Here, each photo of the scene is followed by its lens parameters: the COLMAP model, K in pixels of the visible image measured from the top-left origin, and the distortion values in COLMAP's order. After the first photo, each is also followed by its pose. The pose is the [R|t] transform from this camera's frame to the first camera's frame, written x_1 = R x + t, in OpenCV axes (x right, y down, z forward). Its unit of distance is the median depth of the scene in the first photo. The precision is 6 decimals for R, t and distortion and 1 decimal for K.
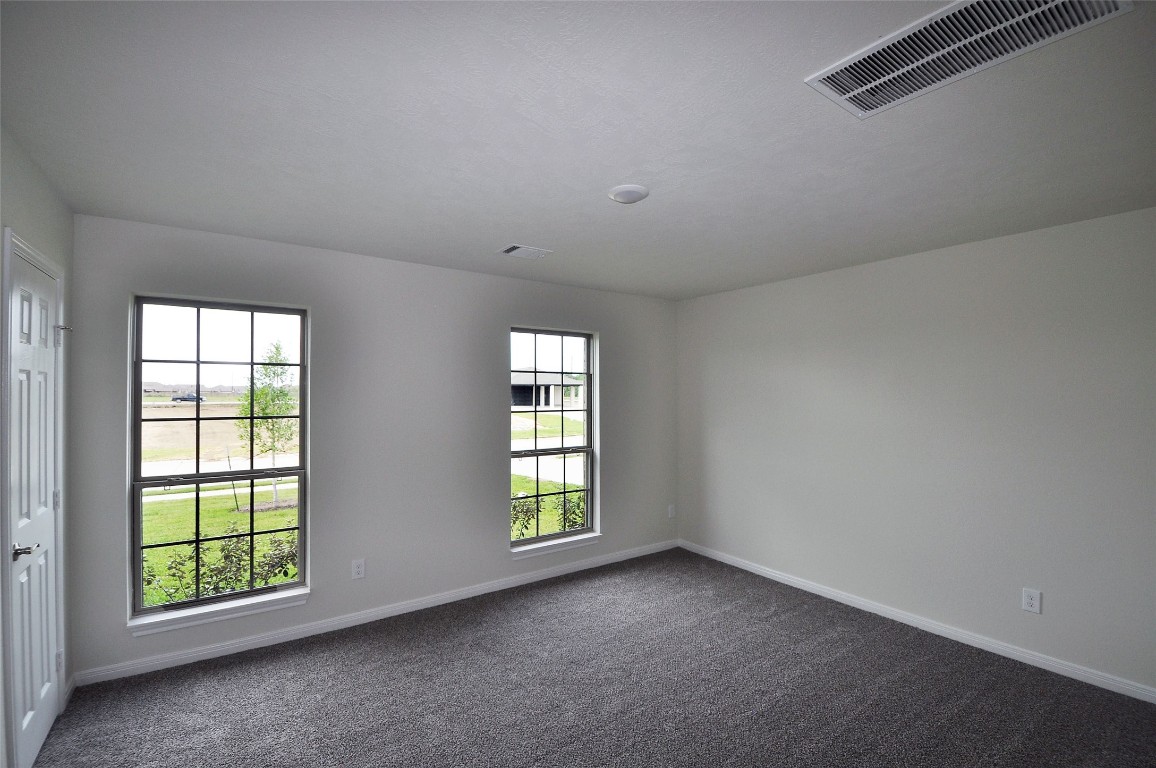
lens RADIAL K [[478.6, 0, 509.4], [0, 478.6, 394.0], [0, 0, 1]] dist [0.000015, -0.000055]
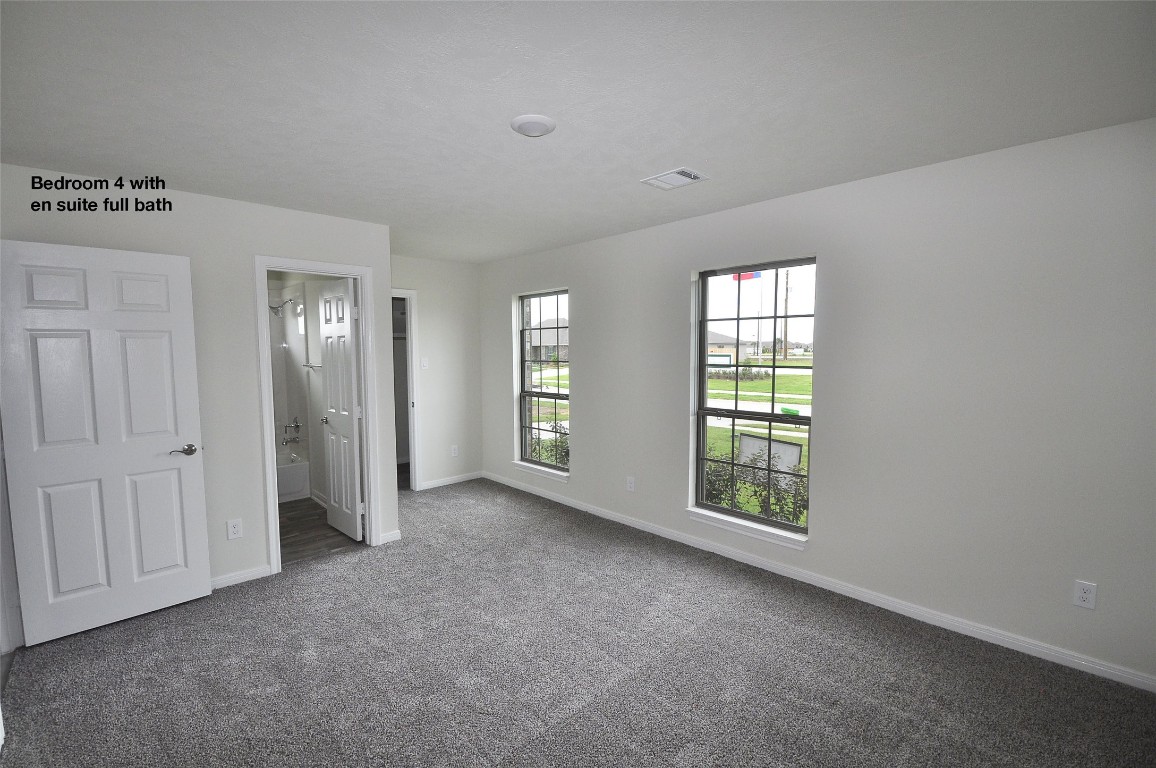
lens RADIAL K [[504.0, 0, 572.3], [0, 504.0, 386.5], [0, 0, 1]] dist [0.000329, -0.000056]
pose [[0.233812, 0.077773, -0.969166, 0.519012], [0.004417, 0.996700, 0.081048, -0.001079], [0.972272, -0.023231, 0.232697, 0.304728]]
